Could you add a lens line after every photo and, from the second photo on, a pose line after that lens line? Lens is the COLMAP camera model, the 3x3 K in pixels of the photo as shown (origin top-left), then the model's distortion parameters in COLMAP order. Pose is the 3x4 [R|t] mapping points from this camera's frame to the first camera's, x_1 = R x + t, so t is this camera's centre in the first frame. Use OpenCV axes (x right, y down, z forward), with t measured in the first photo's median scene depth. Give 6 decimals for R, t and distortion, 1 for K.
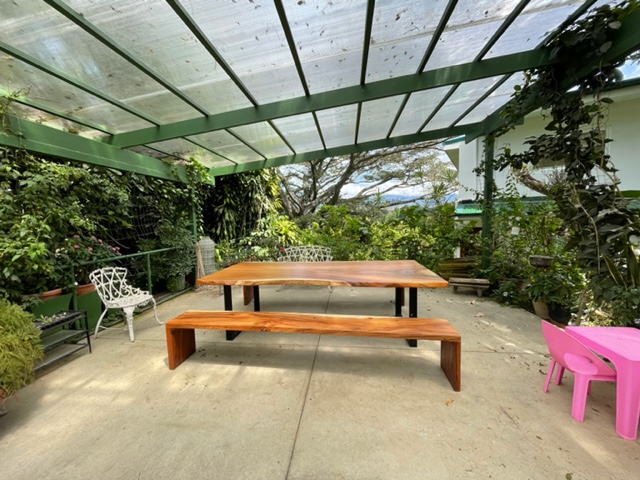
lens RADIAL K [[256.3, 0, 317.6], [0, 256.3, 238.2], [0, 0, 1]] dist [-0.000642, -0.000263]
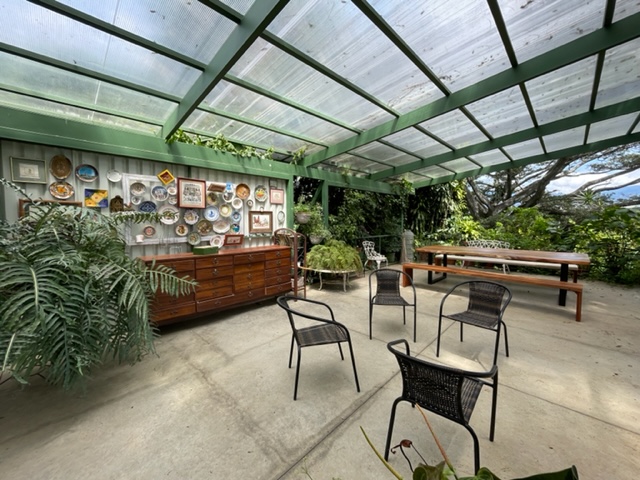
lens RADIAL K [[256.3, 0, 319.9], [0, 256.3, 238.3], [0, 0, 1]] dist [-0.000642, -0.000263]
pose [[0.793625, 0.060320, -0.605410, 0.072859], [-0.059829, 0.997988, 0.021005, 0.046274], [0.605458, 0.019551, 0.795637, -0.546798]]
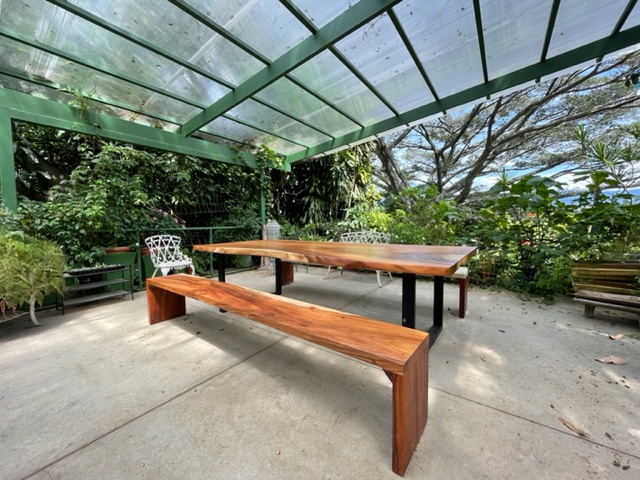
lens RADIAL K [[256.3, 0, 319.9], [0, 256.3, 238.4], [0, 0, 1]] dist [-0.000642, -0.000263]
pose [[0.876414, 0.044355, -0.479512, 0.248137], [-0.047232, 0.998866, 0.006069, 0.057515], [0.479237, 0.017329, 0.877514, 0.190643]]
